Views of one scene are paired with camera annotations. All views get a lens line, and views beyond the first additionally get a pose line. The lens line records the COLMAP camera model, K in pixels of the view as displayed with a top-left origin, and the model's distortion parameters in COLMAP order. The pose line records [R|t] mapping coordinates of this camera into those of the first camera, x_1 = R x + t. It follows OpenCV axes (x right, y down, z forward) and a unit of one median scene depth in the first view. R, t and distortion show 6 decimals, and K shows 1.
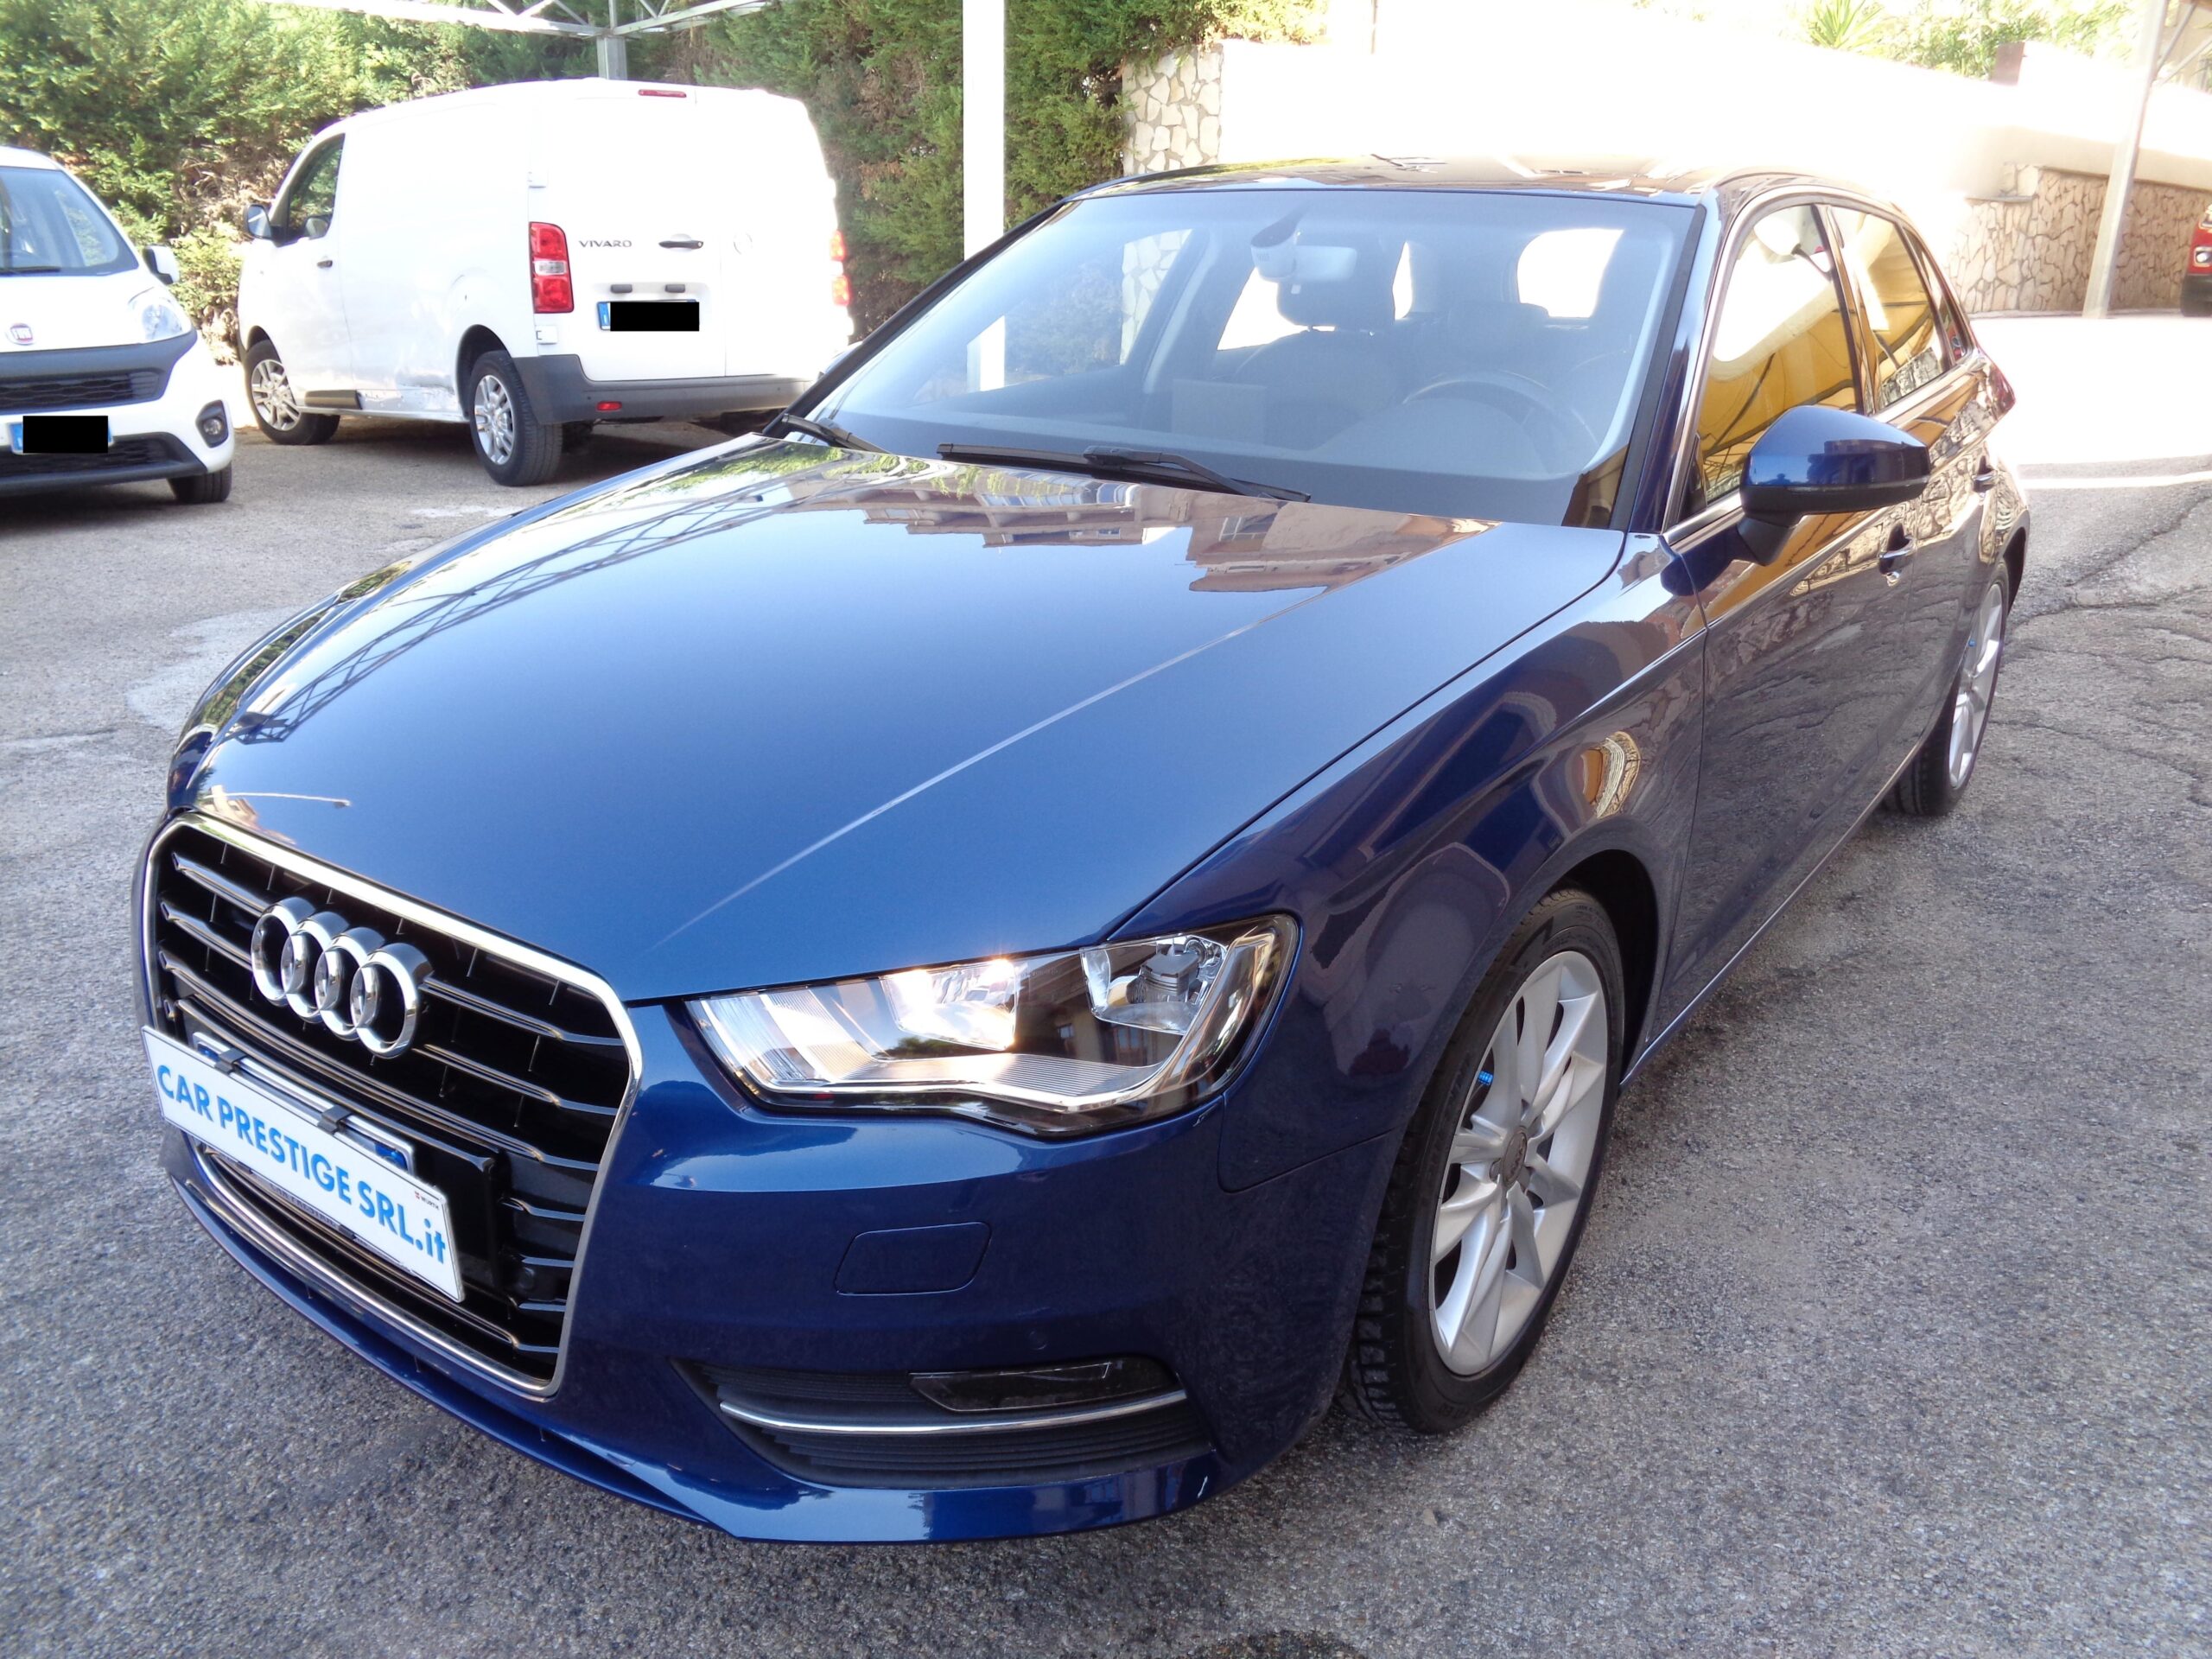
lens RADIAL K [[1628.6, 0, 1106.7], [0, 1628.6, 824.8], [0, 0, 1]] dist [-0.014613, 0.005864]
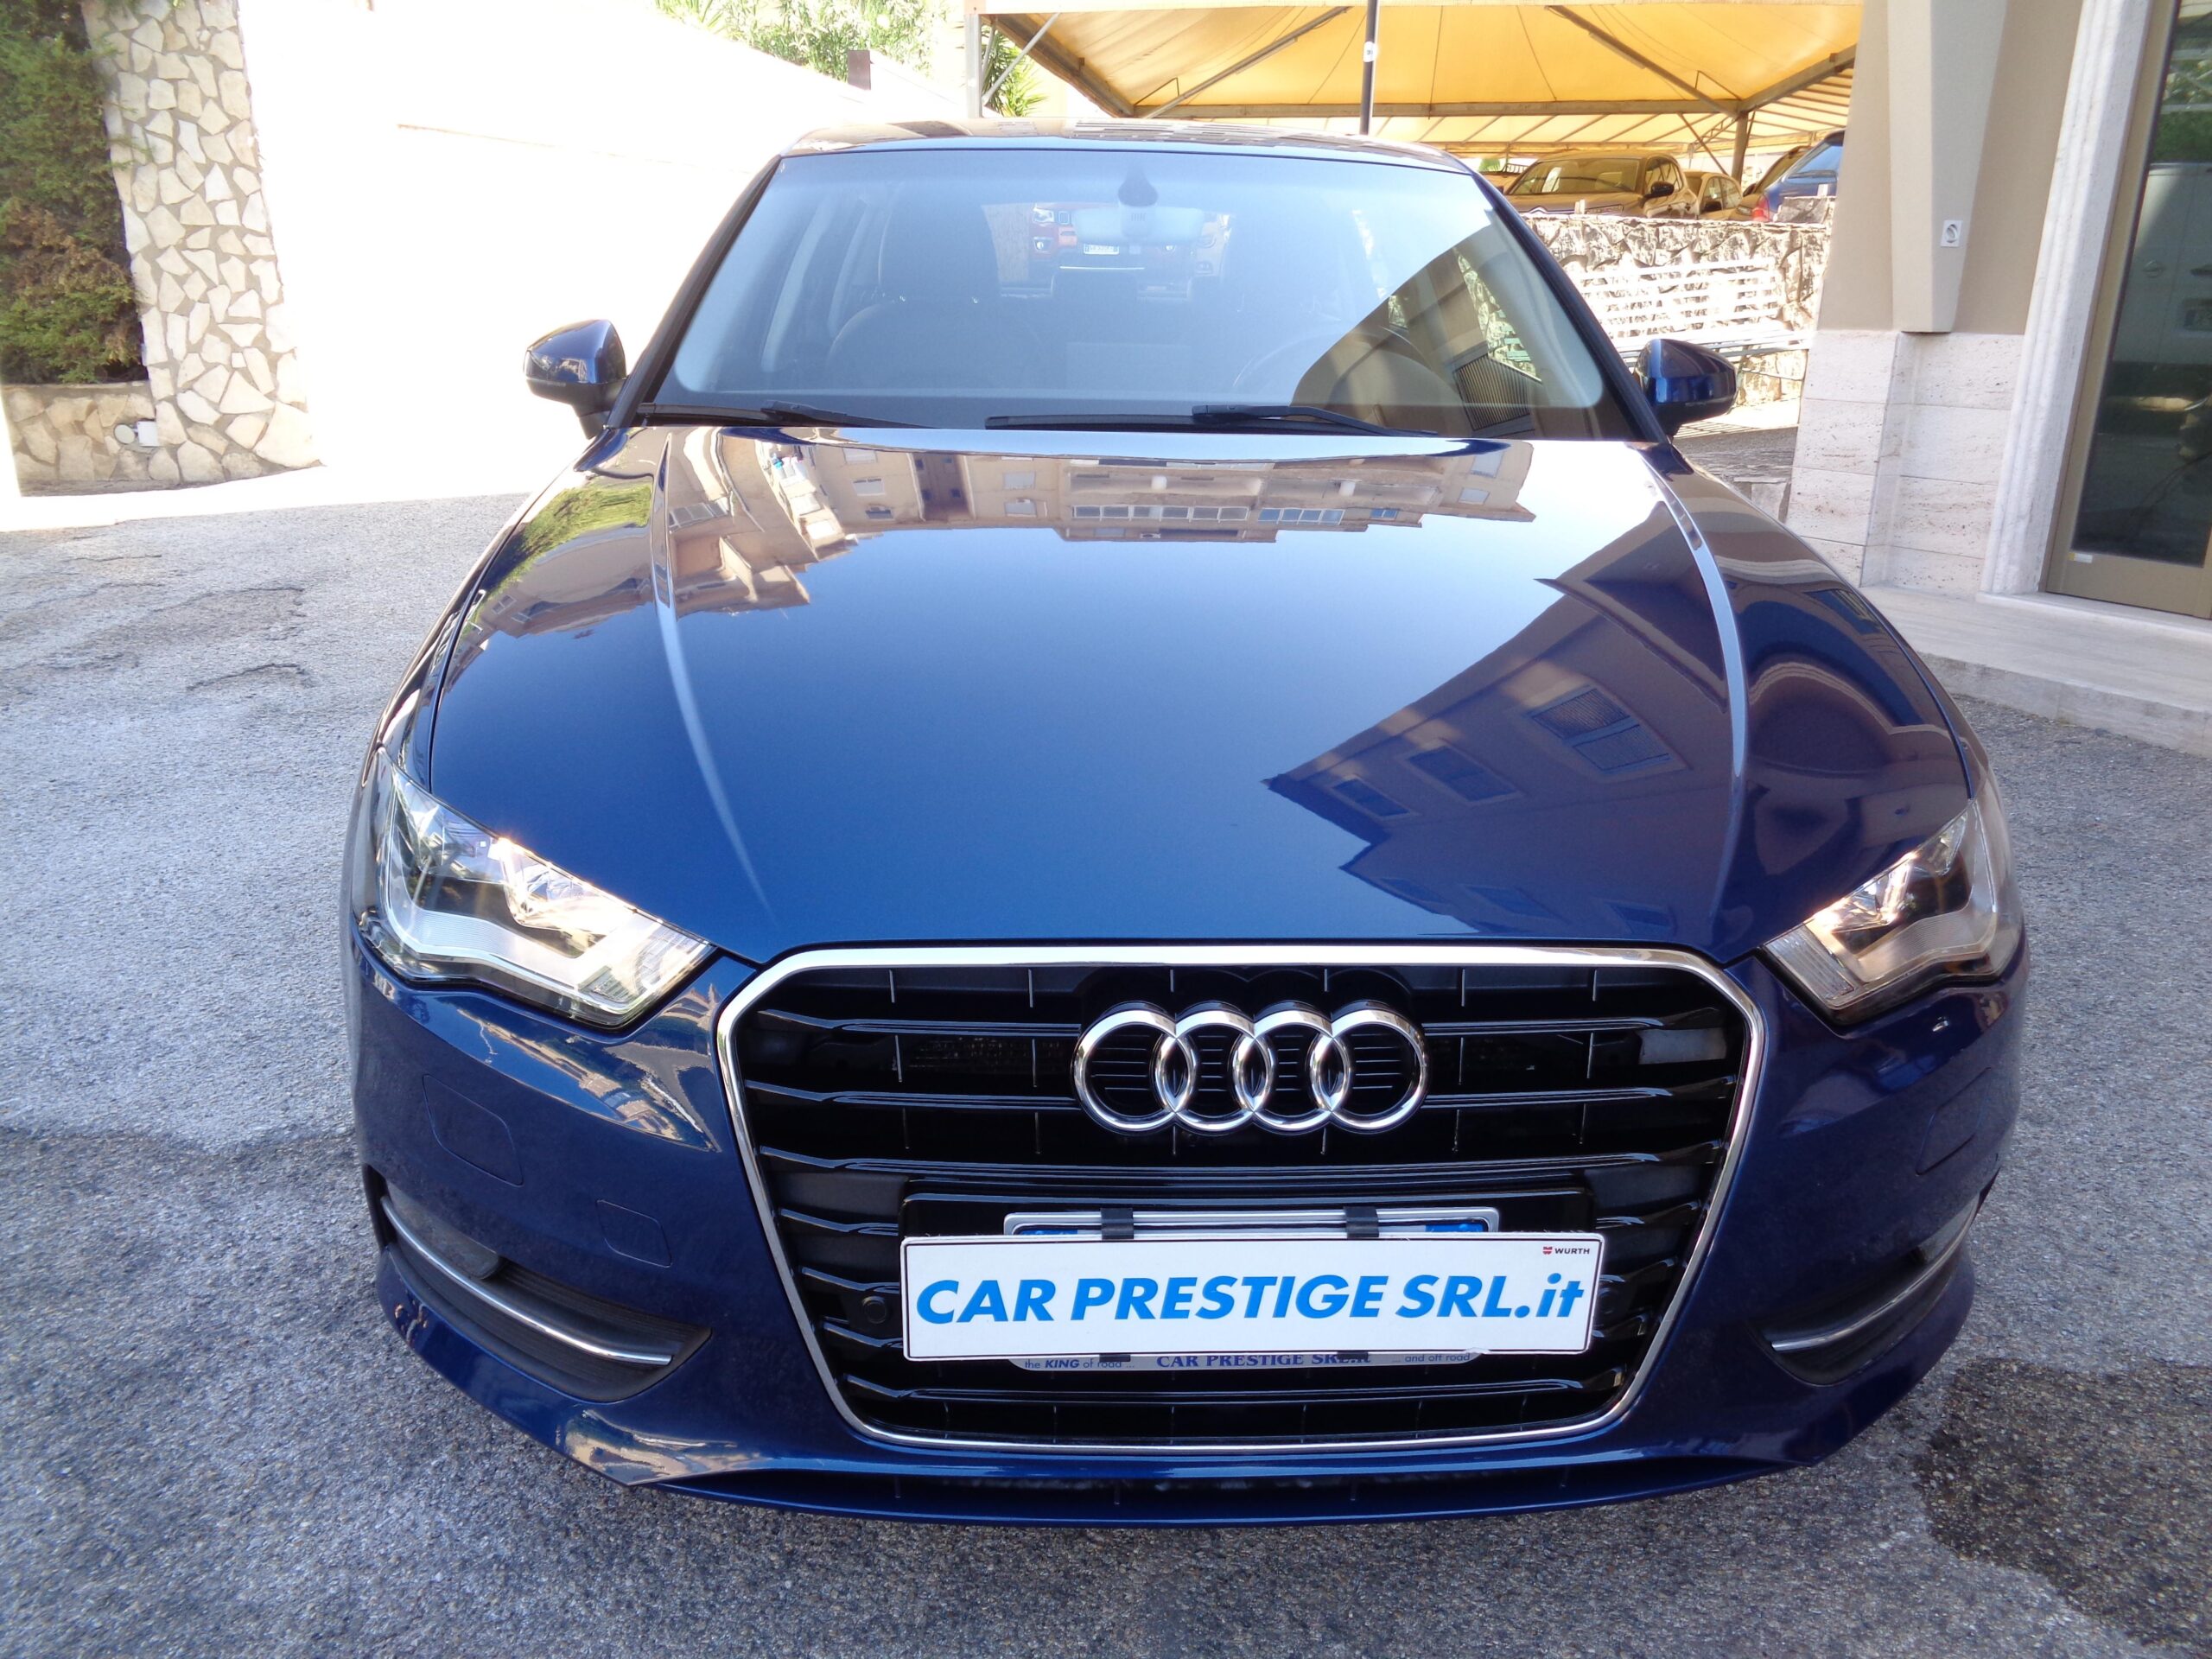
lens RADIAL K [[1628.6, 0, 1107.5], [0, 1628.6, 838.8], [0, 0, 1]] dist [-0.014613, 0.005864]
pose [[0.786887, -0.206848, 0.581397, -0.150161], [0.199331, 0.976843, 0.077756, -0.014221], [-0.584017, 0.054705, 0.809896, 0.059204]]
